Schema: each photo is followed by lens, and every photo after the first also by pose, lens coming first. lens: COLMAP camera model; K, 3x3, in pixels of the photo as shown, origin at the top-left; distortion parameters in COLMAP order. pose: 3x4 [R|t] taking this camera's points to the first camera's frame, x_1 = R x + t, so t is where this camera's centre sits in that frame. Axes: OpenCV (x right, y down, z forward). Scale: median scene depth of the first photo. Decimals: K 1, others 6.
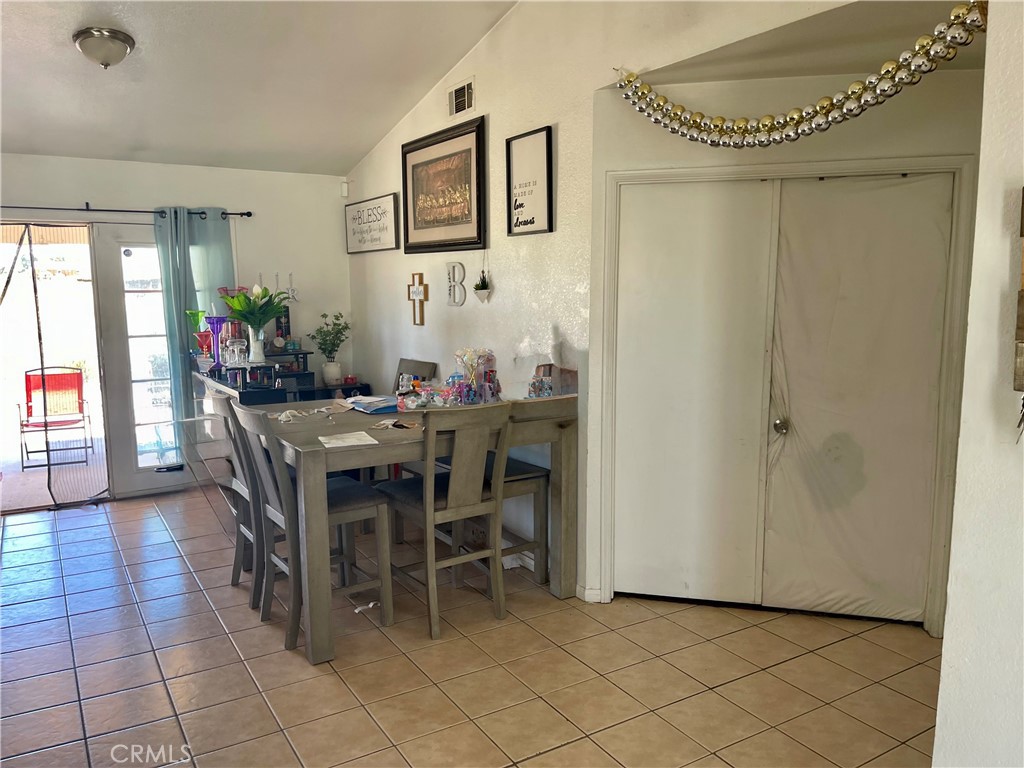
lens RADIAL K [[781.2, 0, 512.2], [0, 781.2, 390.7], [0, 0, 1]] dist [0.066564, -0.085972]
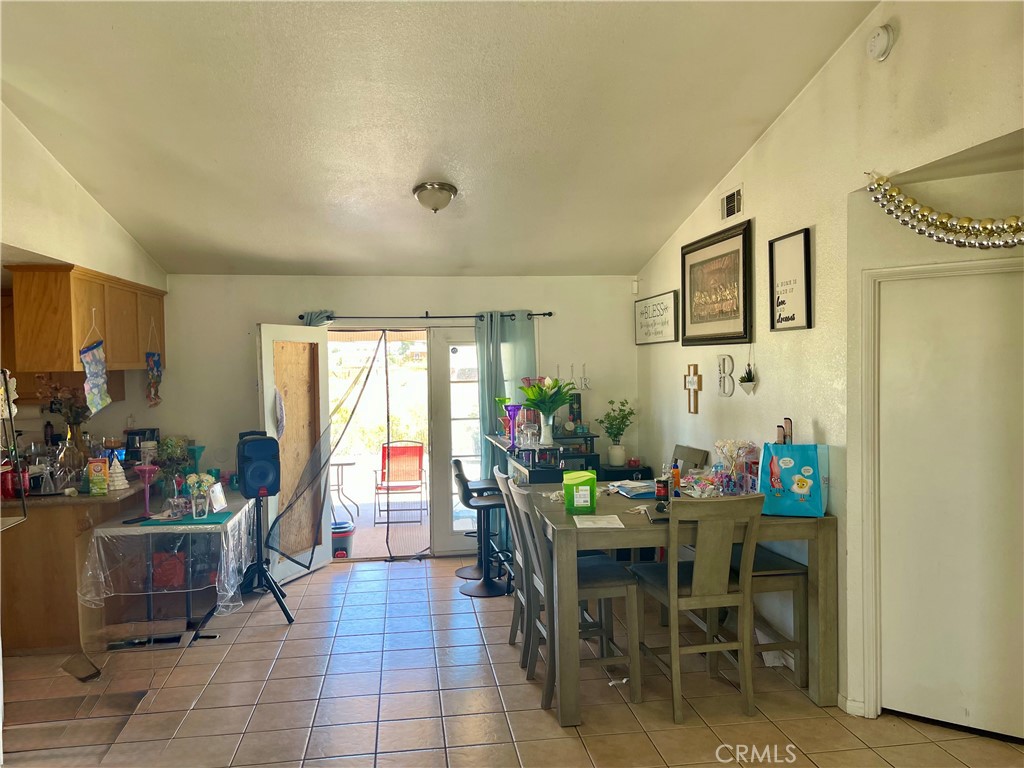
lens RADIAL K [[781.2, 0, 514.6], [0, 781.2, 382.9], [0, 0, 1]] dist [0.066564, -0.085972]
pose [[0.917214, 0.000427, -0.398394, 0.104585], [-0.041921, 0.994551, -0.095449, -0.019411], [0.396183, 0.104248, 0.912234, -0.070858]]
